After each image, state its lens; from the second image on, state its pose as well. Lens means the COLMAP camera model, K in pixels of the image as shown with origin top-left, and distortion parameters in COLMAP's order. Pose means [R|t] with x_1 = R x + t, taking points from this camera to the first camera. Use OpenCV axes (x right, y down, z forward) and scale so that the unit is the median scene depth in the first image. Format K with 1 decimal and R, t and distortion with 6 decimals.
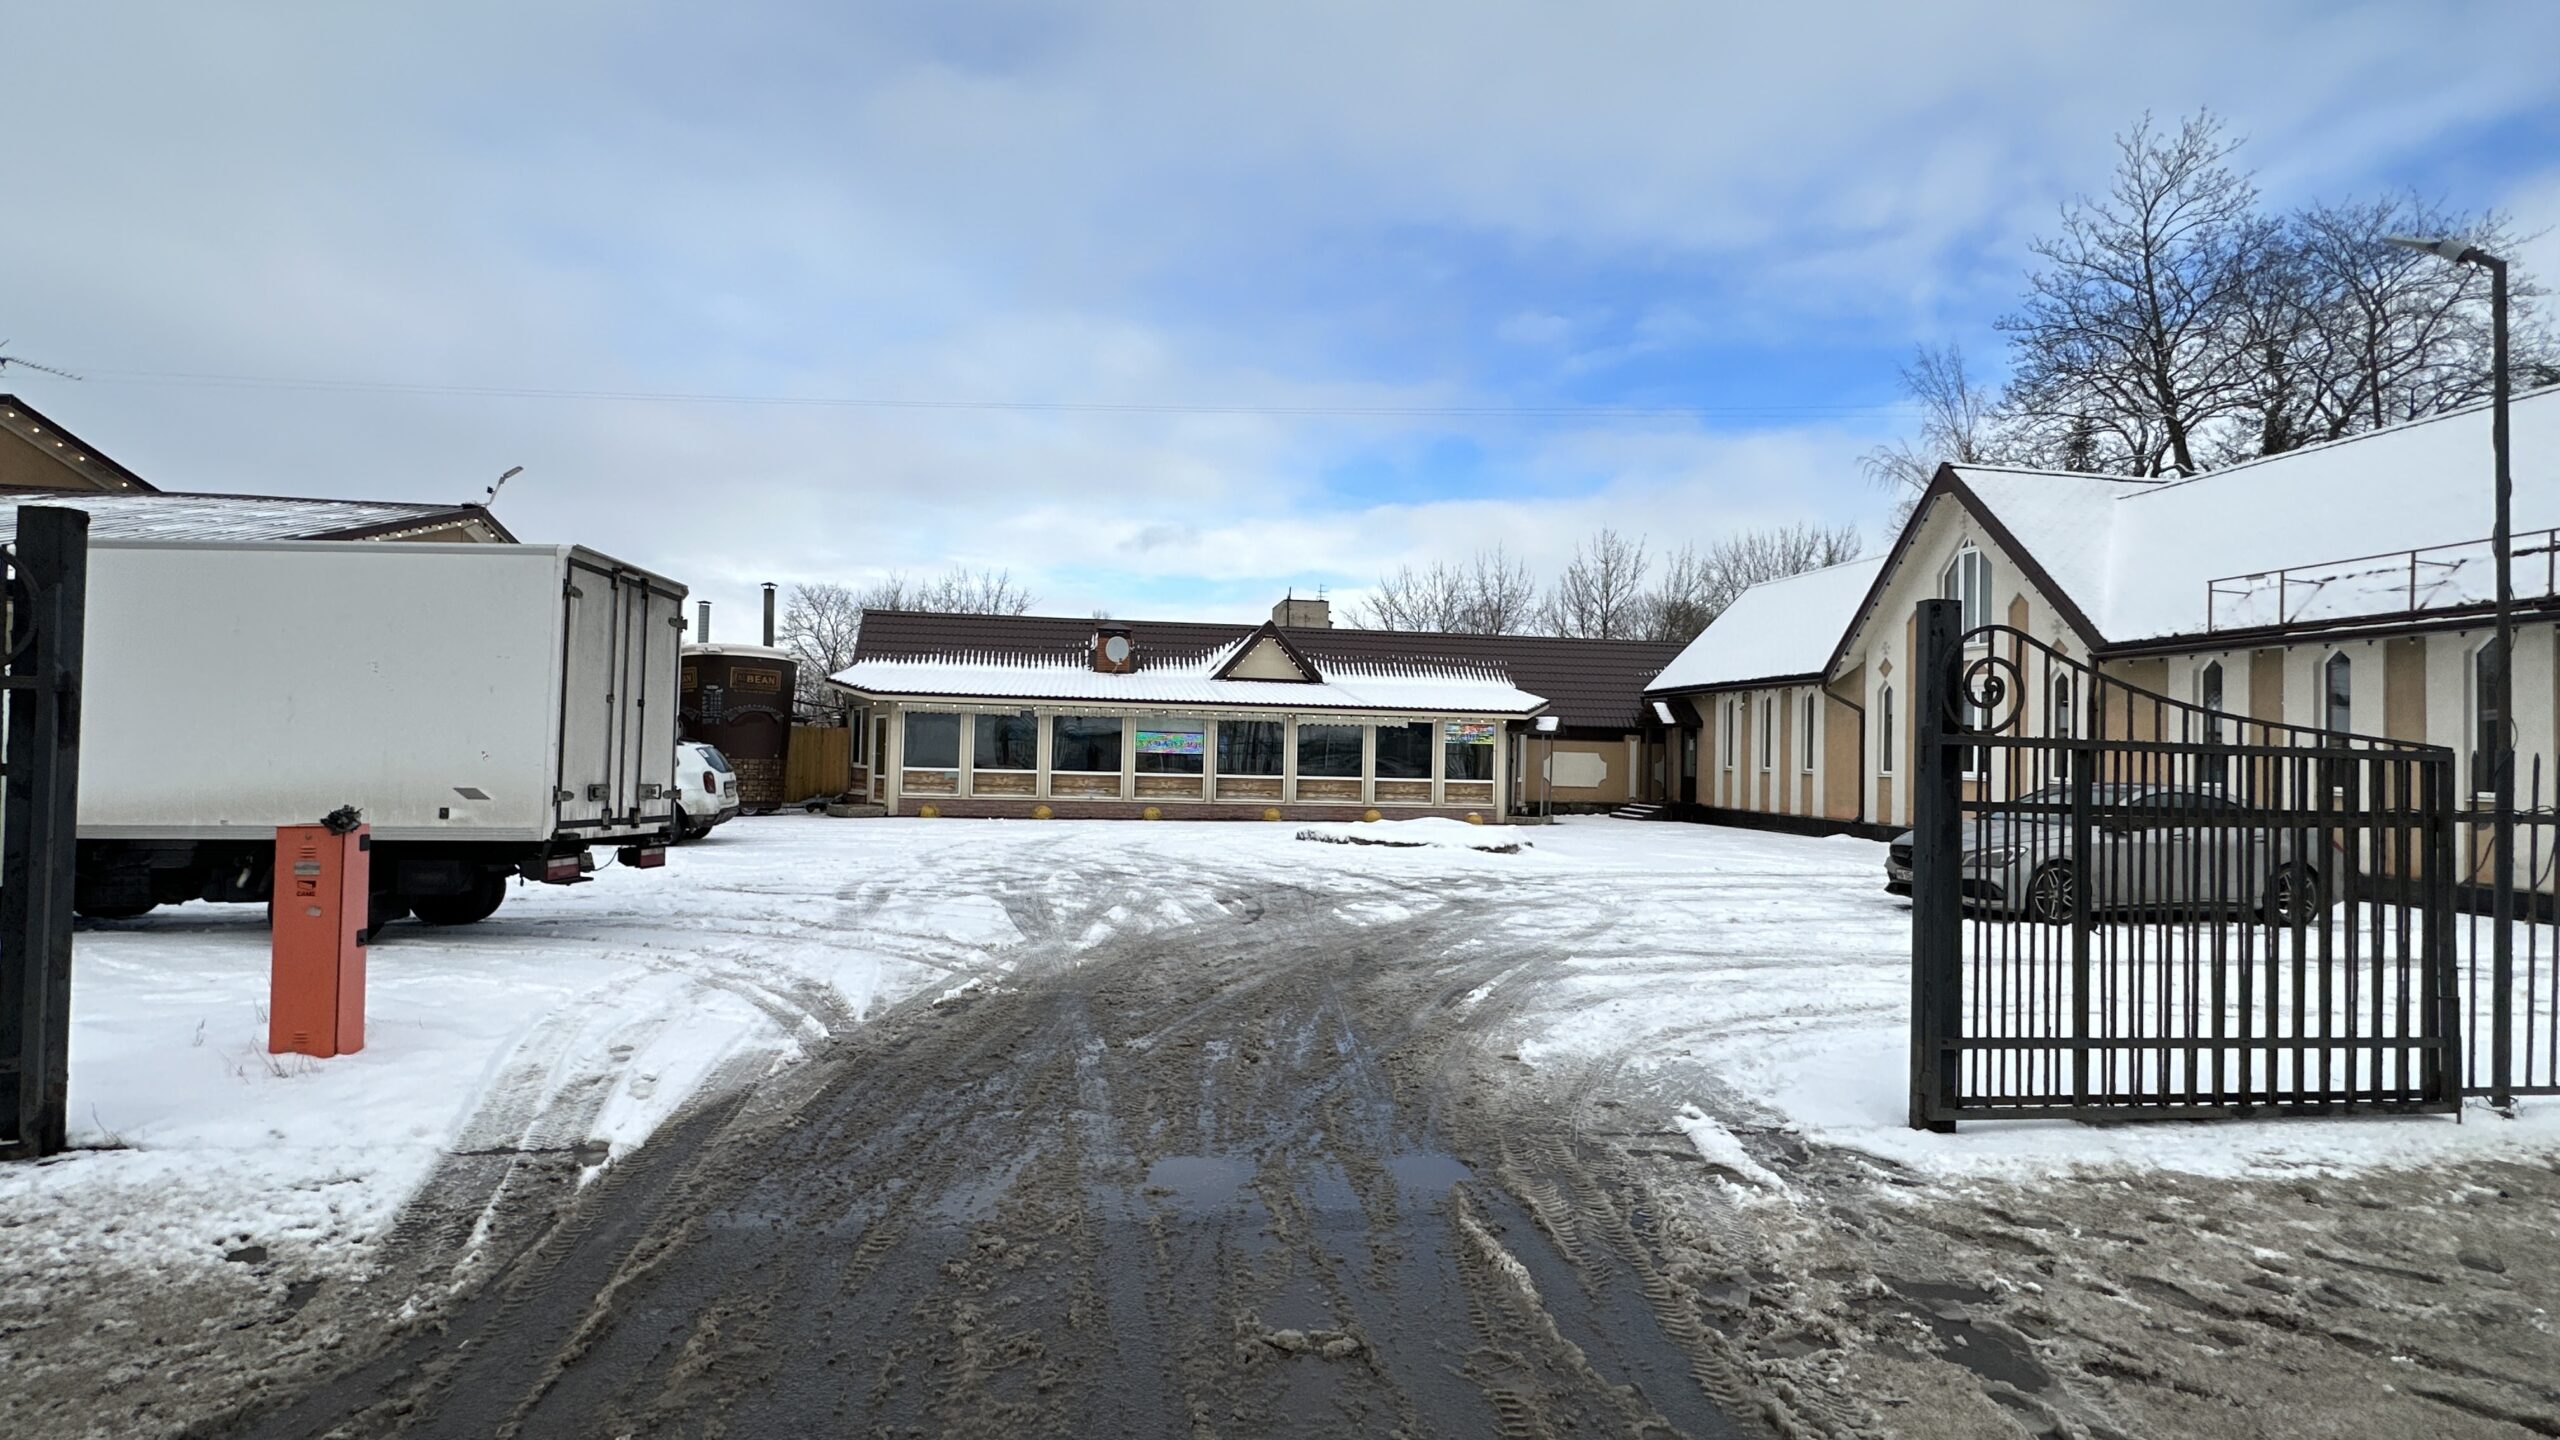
lens RADIAL K [[1215.8, 0, 1280.0], [0, 1215.8, 720.0], [0, 0, 1]] dist [-0.000059, -0.000003]
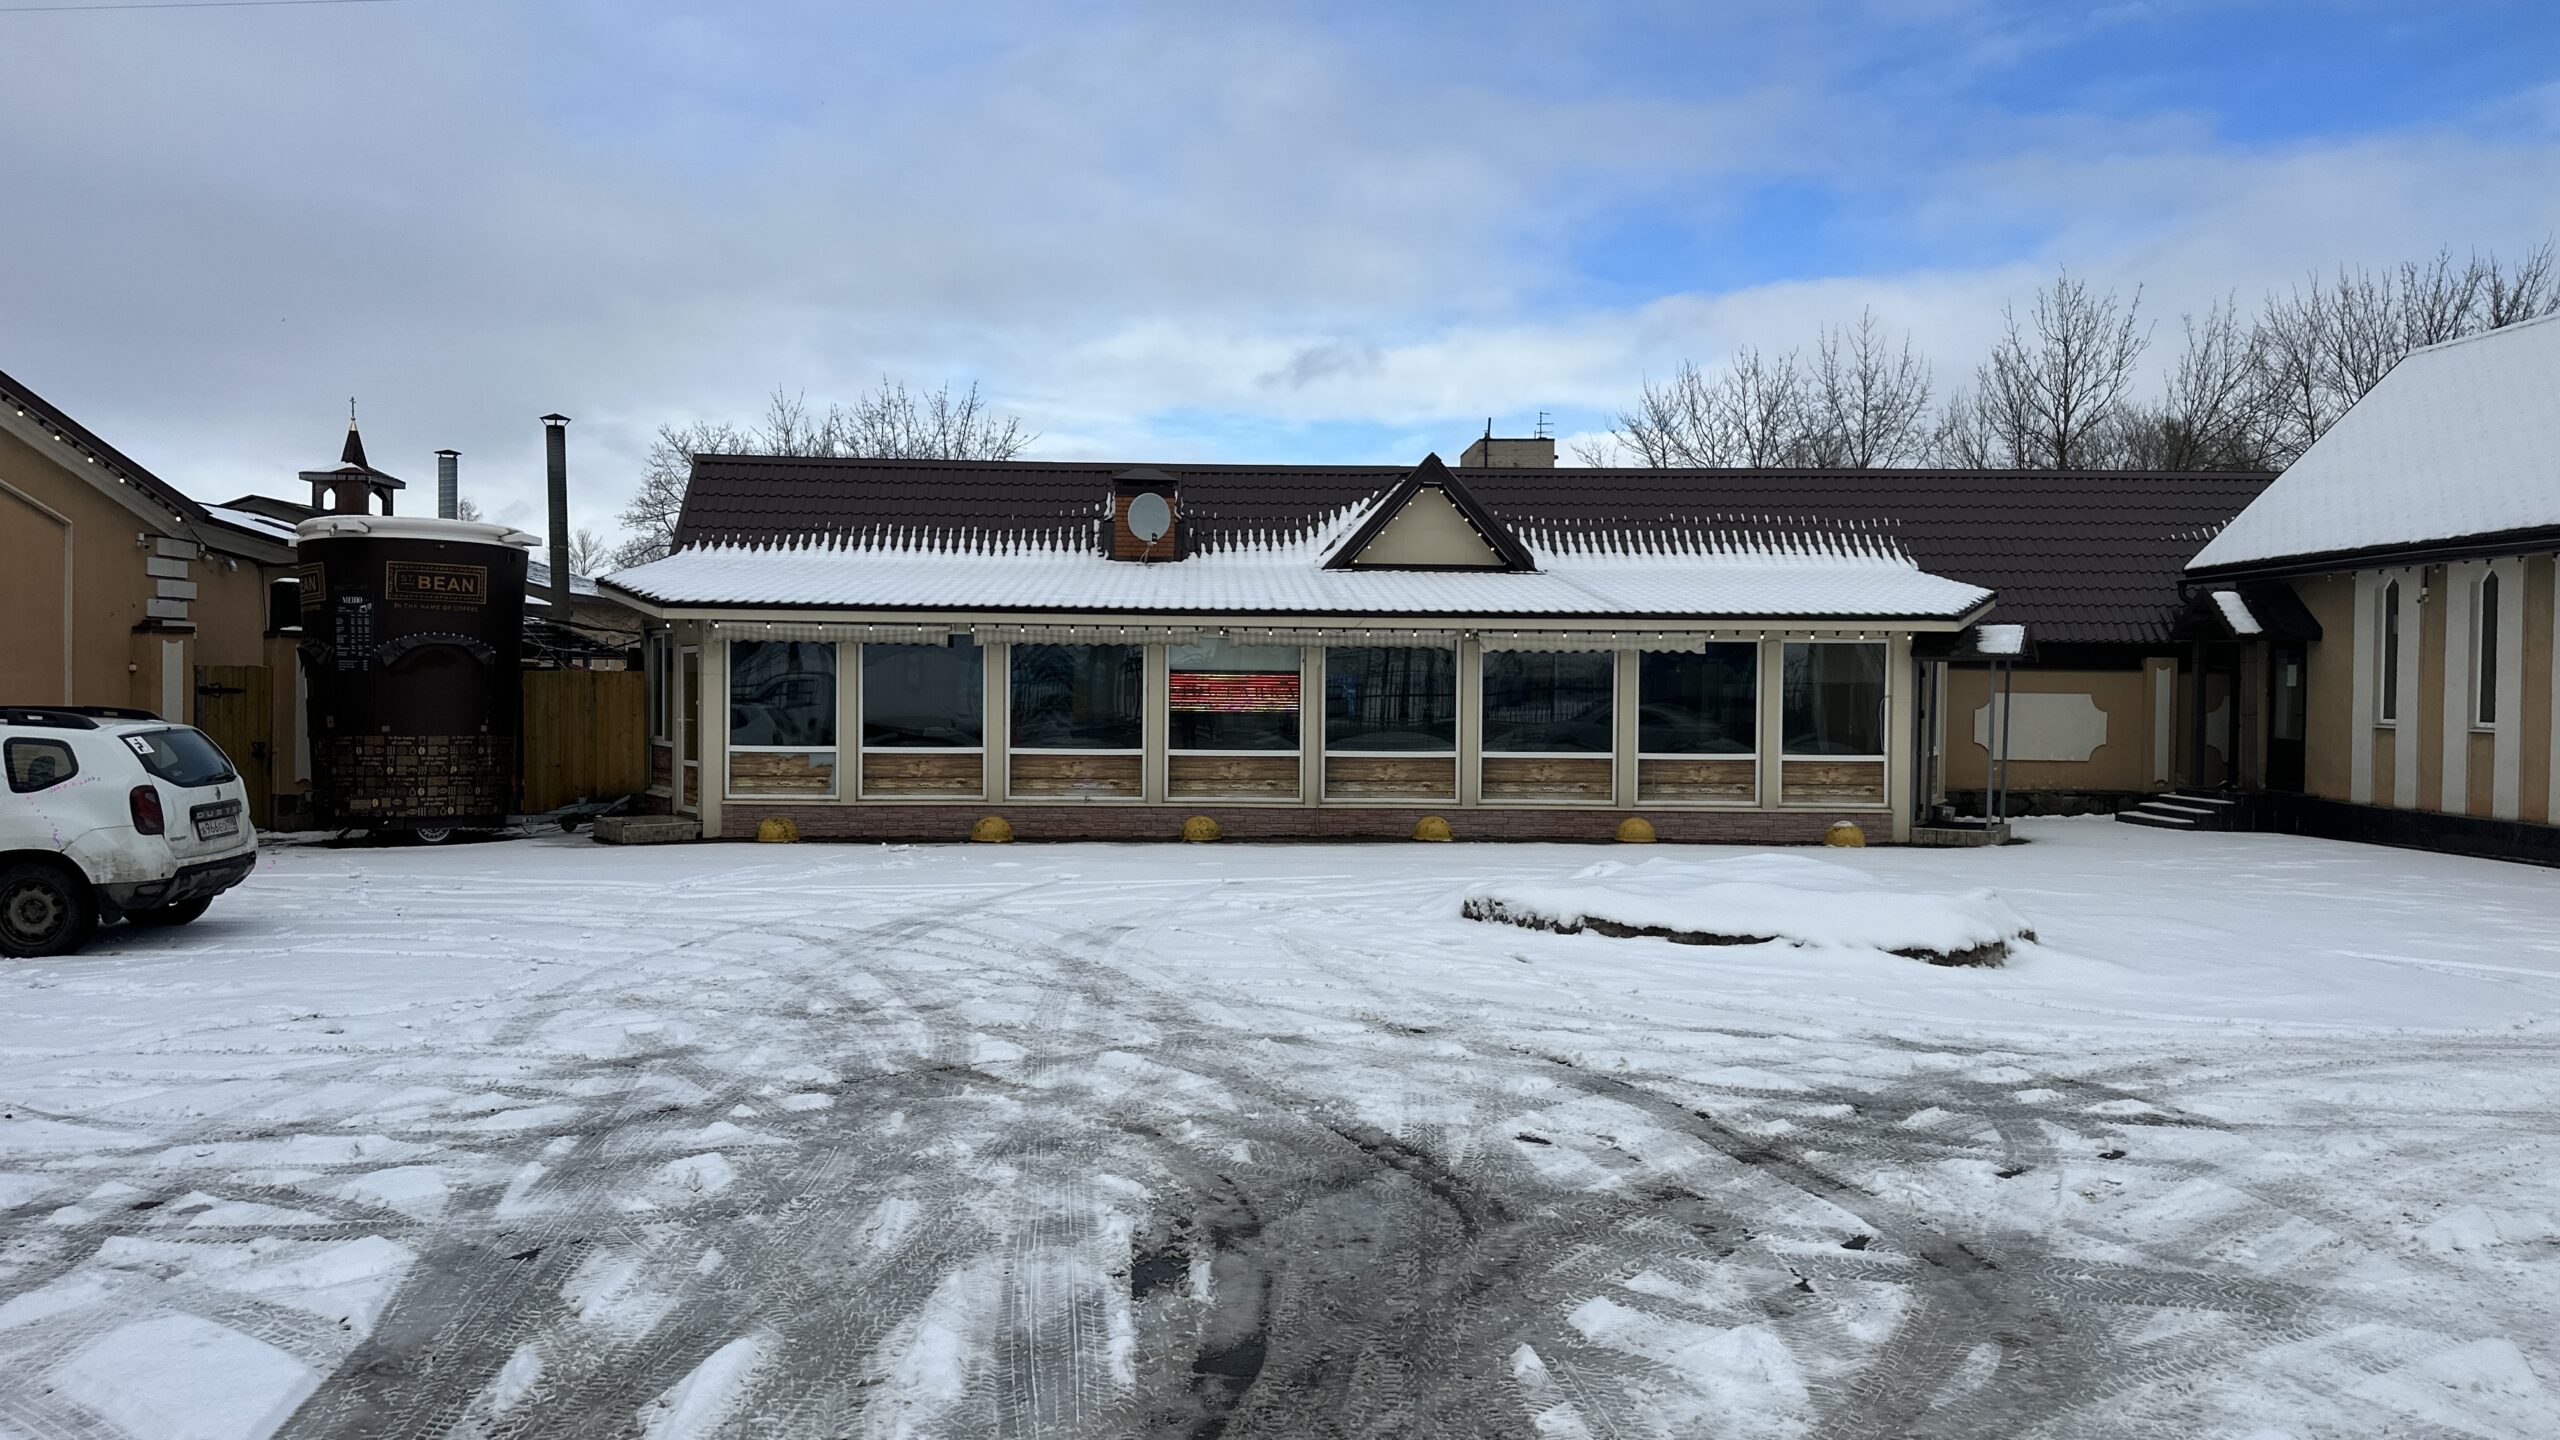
lens RADIAL K [[1782.5, 0, 1267.0], [0, 1782.5, 707.0], [0, 0, 1]] dist [0.178128, -0.302055]
pose [[0.992288, -0.014027, -0.123160, 0.016118], [0.018770, 0.999123, 0.037438, -0.002677], [0.122527, -0.039461, 0.991680, 0.231203]]
